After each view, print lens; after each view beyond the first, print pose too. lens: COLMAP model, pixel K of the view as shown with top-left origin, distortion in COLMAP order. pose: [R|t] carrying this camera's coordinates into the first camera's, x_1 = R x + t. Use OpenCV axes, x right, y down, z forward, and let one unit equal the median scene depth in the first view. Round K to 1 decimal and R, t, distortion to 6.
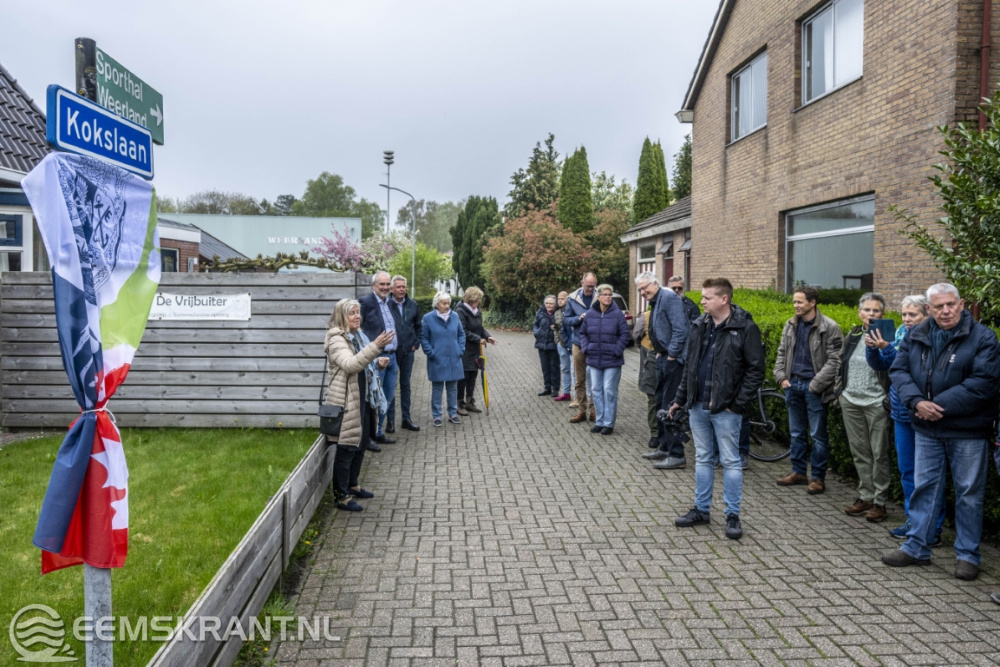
lens RADIAL K [[750.5, 0, 481.2], [0, 750.5, 297.2], [0, 0, 1]] dist [0.002384, -0.007012]
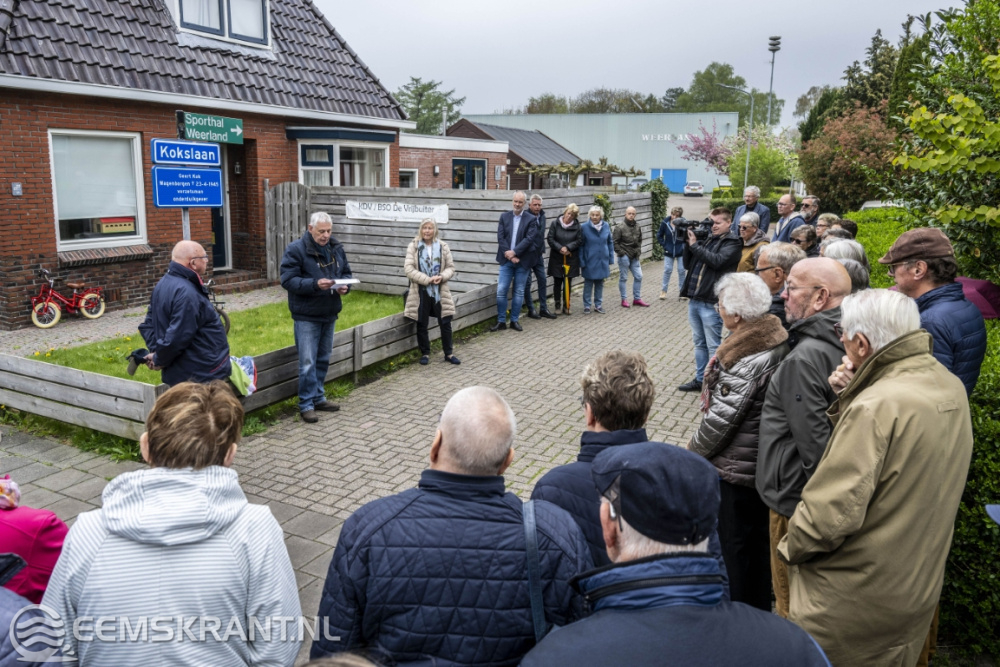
lens RADIAL K [[750.5, 0, 481.2], [0, 750.5, 297.2], [0, 0, 1]] dist [0.002384, -0.007012]
pose [[0.873202, 0.082654, -0.480299, 0.151097], [-0.015635, 0.989757, 0.141900, -0.011517], [0.487108, -0.116398, 0.865550, -0.066211]]
